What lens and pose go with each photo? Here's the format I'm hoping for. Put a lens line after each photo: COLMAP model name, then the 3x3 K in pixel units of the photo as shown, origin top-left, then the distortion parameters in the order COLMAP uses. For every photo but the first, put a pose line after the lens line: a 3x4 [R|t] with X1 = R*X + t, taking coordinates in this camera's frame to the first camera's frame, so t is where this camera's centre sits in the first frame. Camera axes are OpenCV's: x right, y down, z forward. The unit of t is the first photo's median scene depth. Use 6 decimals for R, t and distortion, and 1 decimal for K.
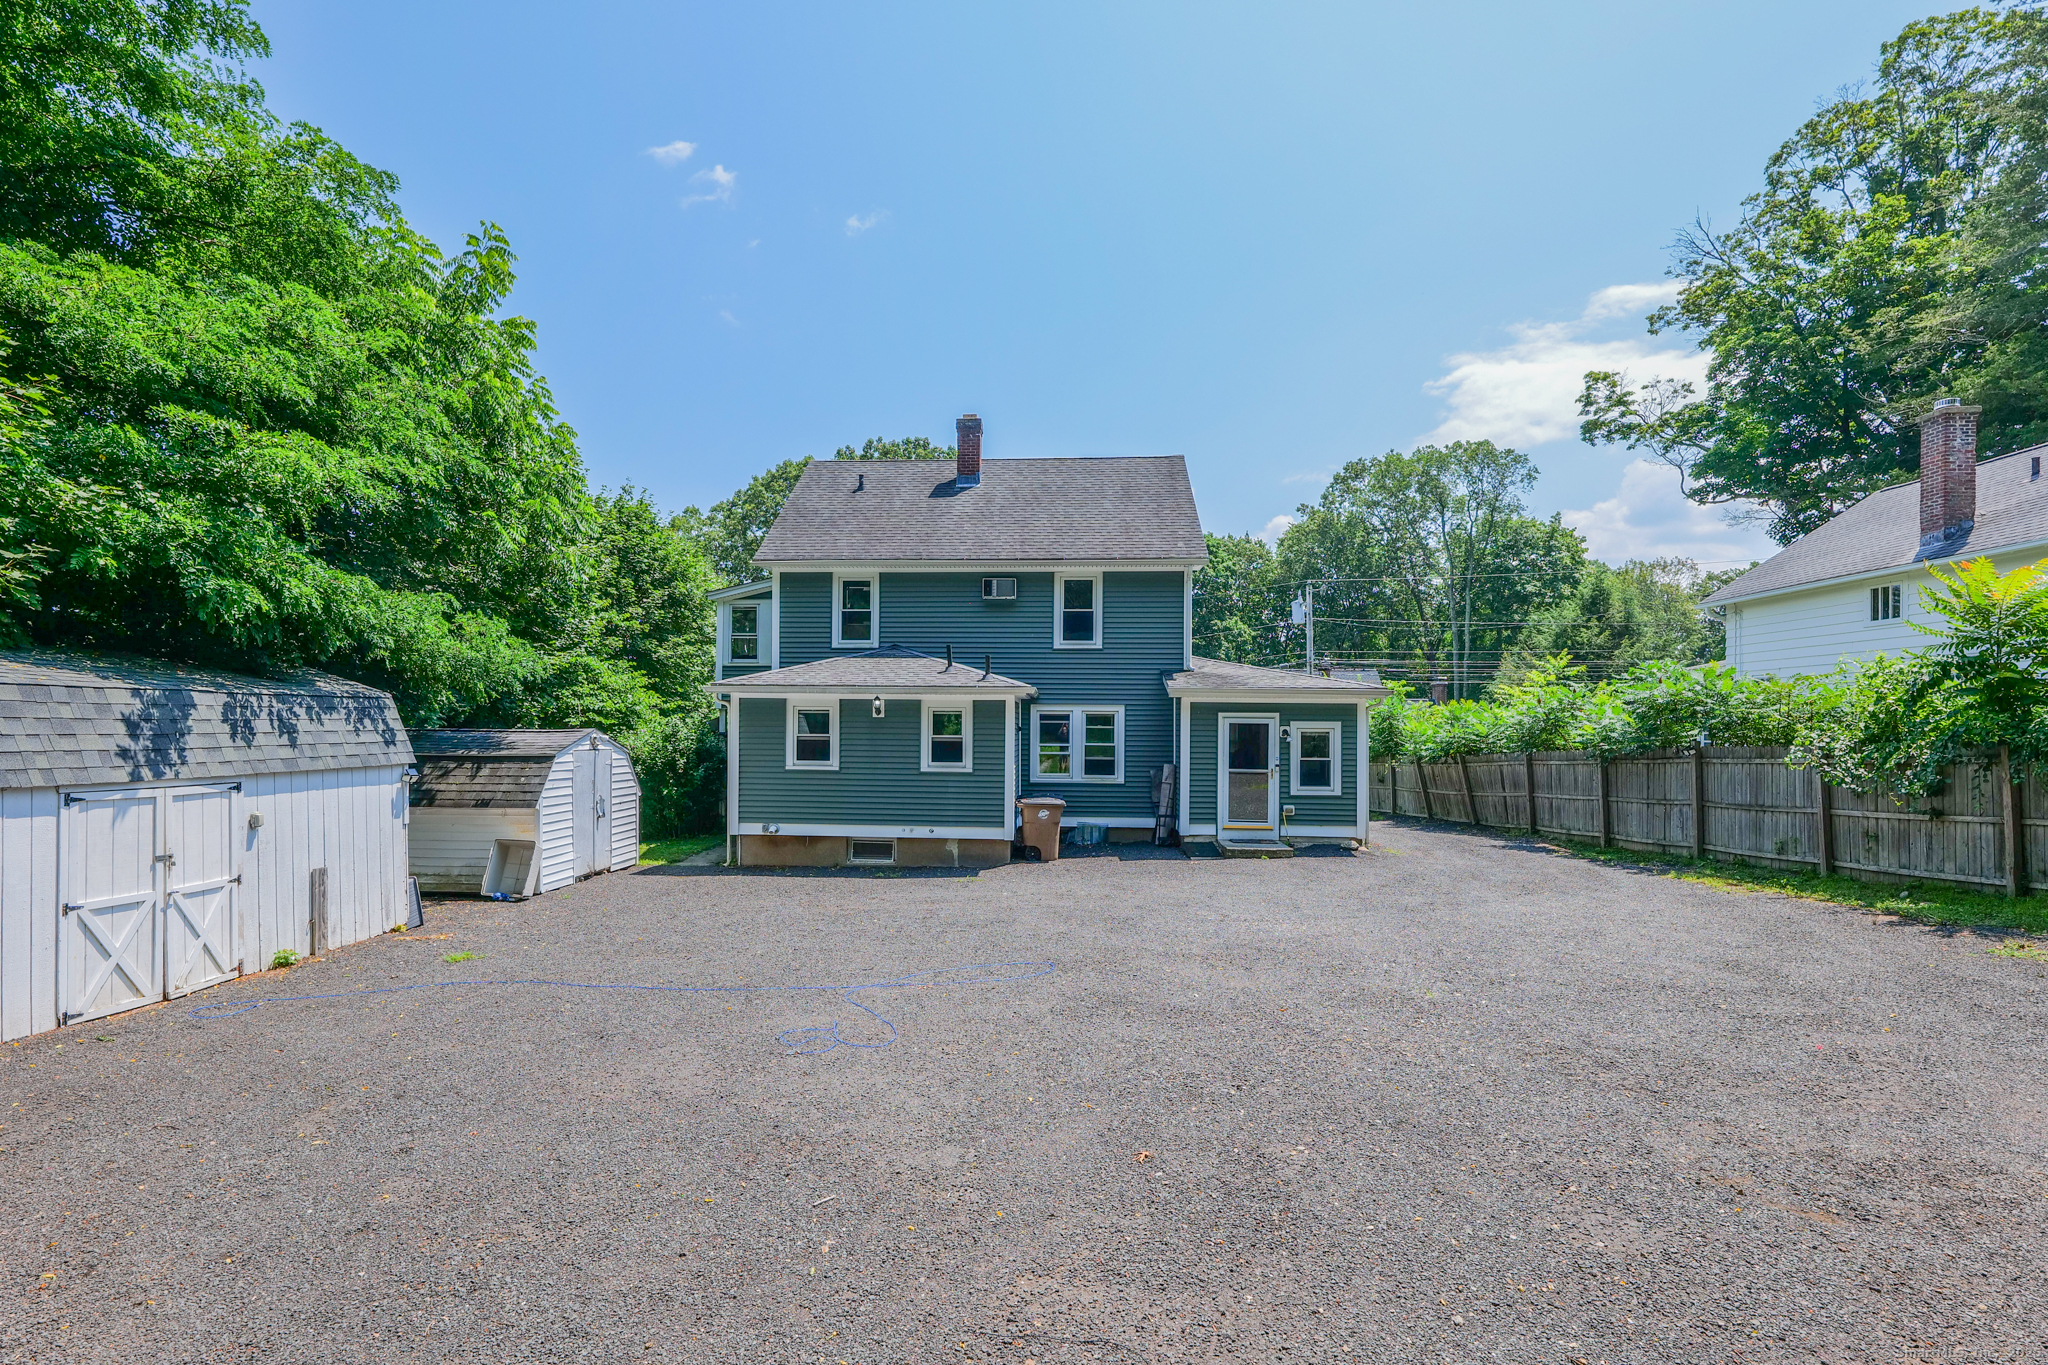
lens RADIAL K [[959.7, 0, 988.3], [0, 959.7, 728.8], [0, 0, 1]] dist [0.000007, 0.000136]
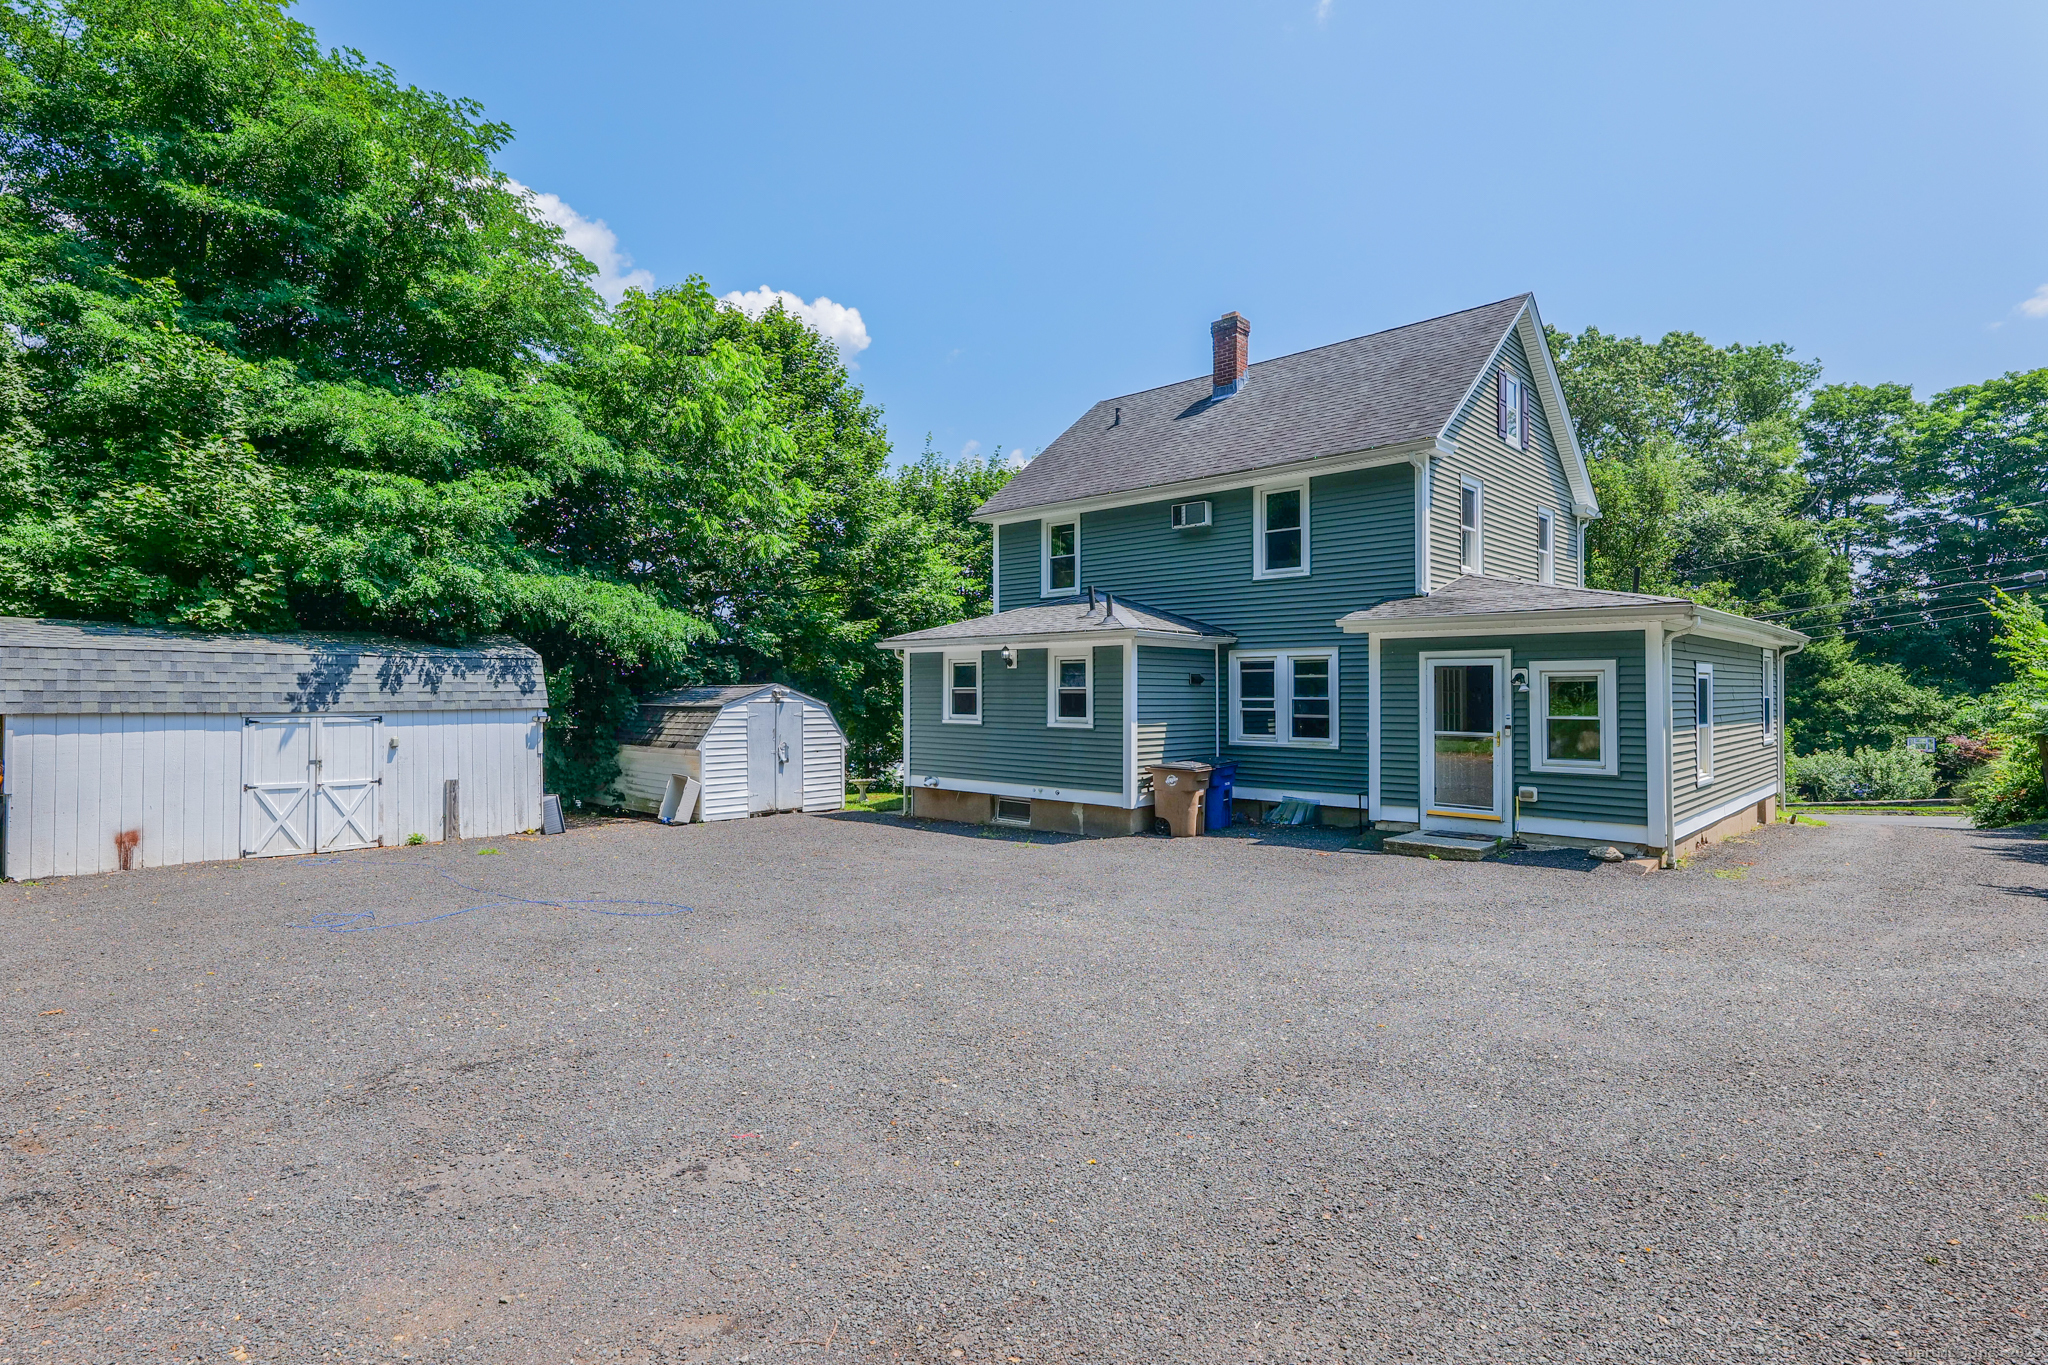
lens RADIAL K [[1010.7, 0, 940.1], [0, 1010.7, 675.5], [0, 0, 1]] dist [-0.001478, -0.001244]
pose [[0.753992, -0.018545, -0.656622, 0.467035], [0.004230, 0.999718, -0.023378, 0.017064], [0.656870, 0.014849, 0.753858, 0.199421]]
